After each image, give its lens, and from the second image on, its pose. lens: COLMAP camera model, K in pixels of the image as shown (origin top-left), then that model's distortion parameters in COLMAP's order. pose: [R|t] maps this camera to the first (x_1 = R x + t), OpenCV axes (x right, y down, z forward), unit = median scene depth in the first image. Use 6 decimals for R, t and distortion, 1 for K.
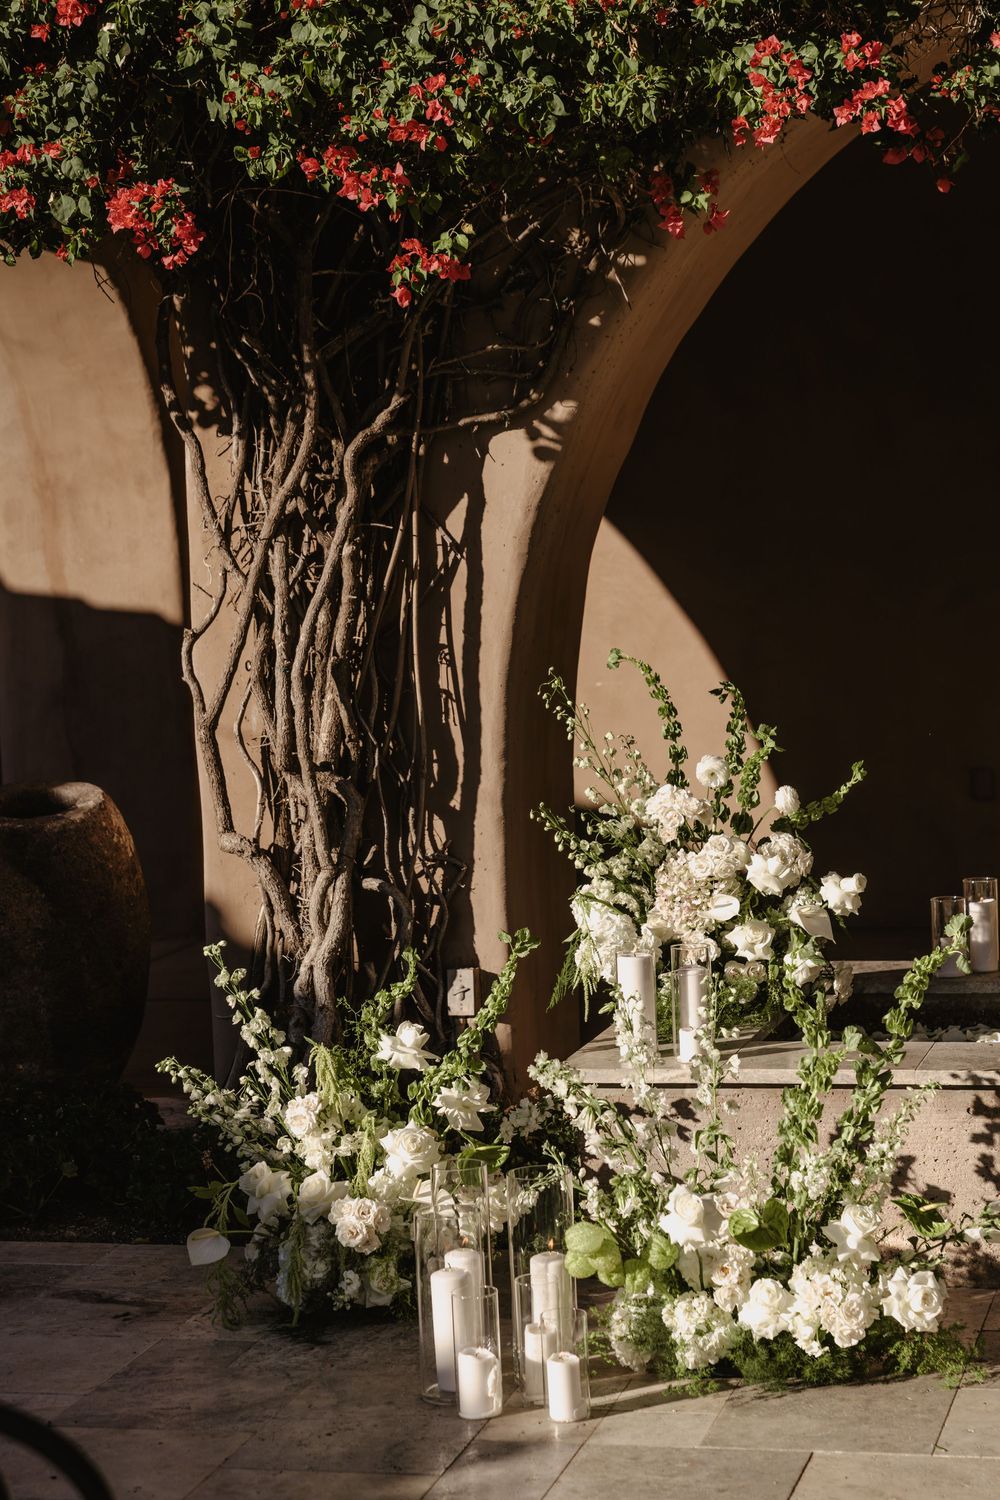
lens RADIAL K [[3145.8, 0, 498.8], [0, 3145.8, 799.2], [0, 0, 1]] dist [0.038284, 0.438934]
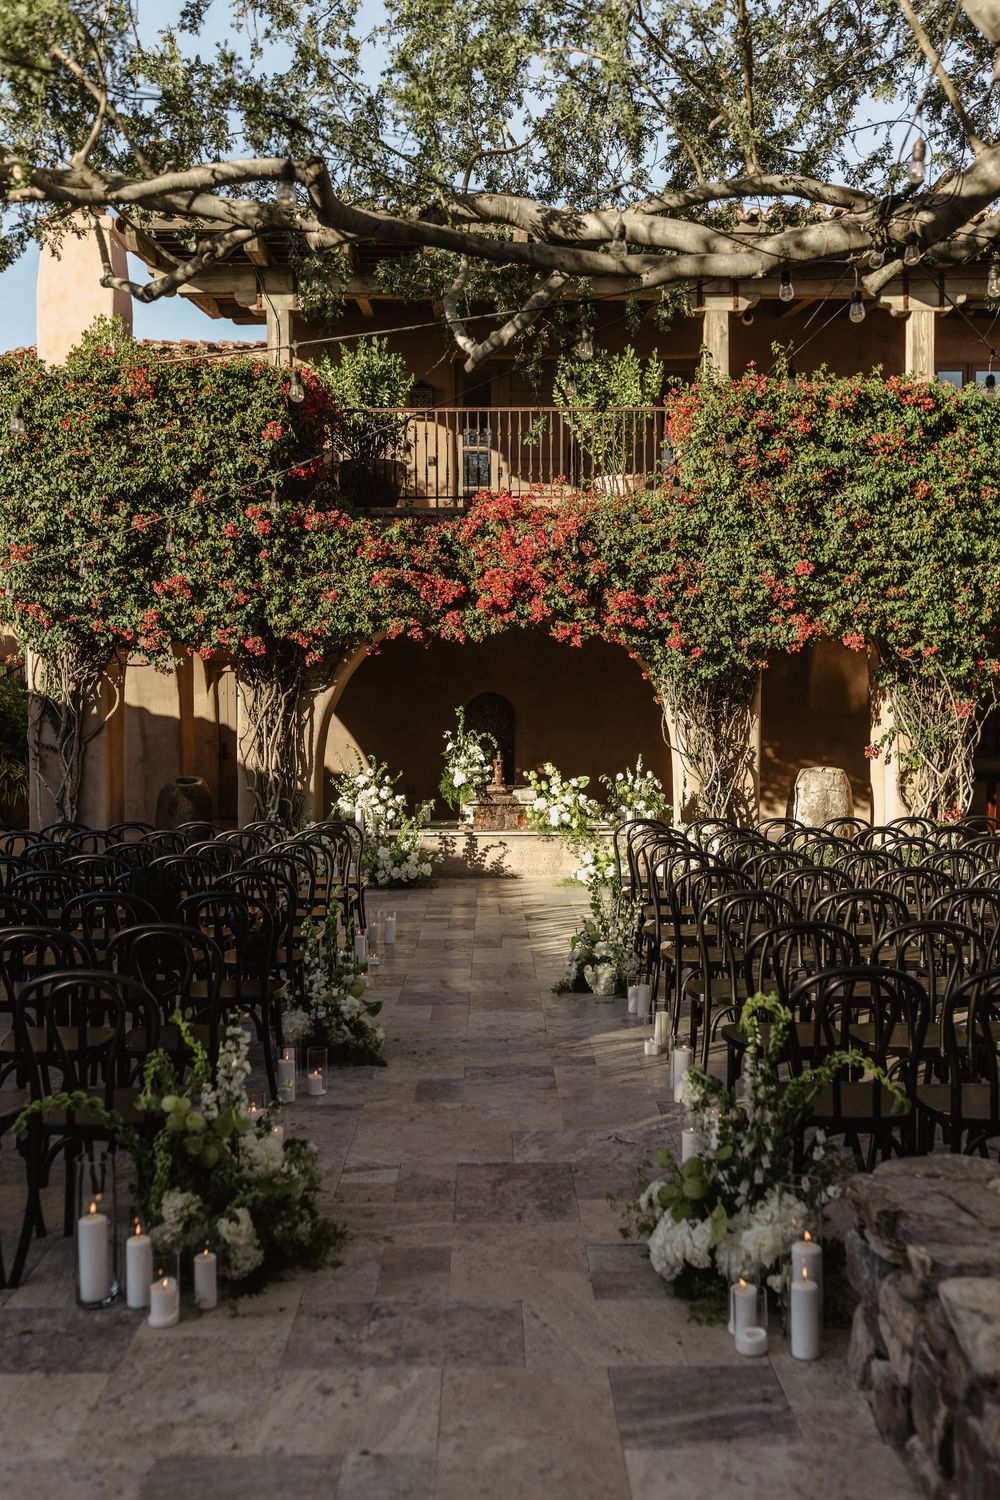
lens RADIAL K [[1409.0, 0, 478.1], [0, 1409.0, 752.1], [0, 0, 1]] dist [0.010908, 0.021446]
pose [[0.969287, 0.029113, 0.244204, -0.292832], [-0.013832, 0.997850, -0.064056, 0.095258], [-0.245543, 0.058711, 0.967606, -1.041605]]
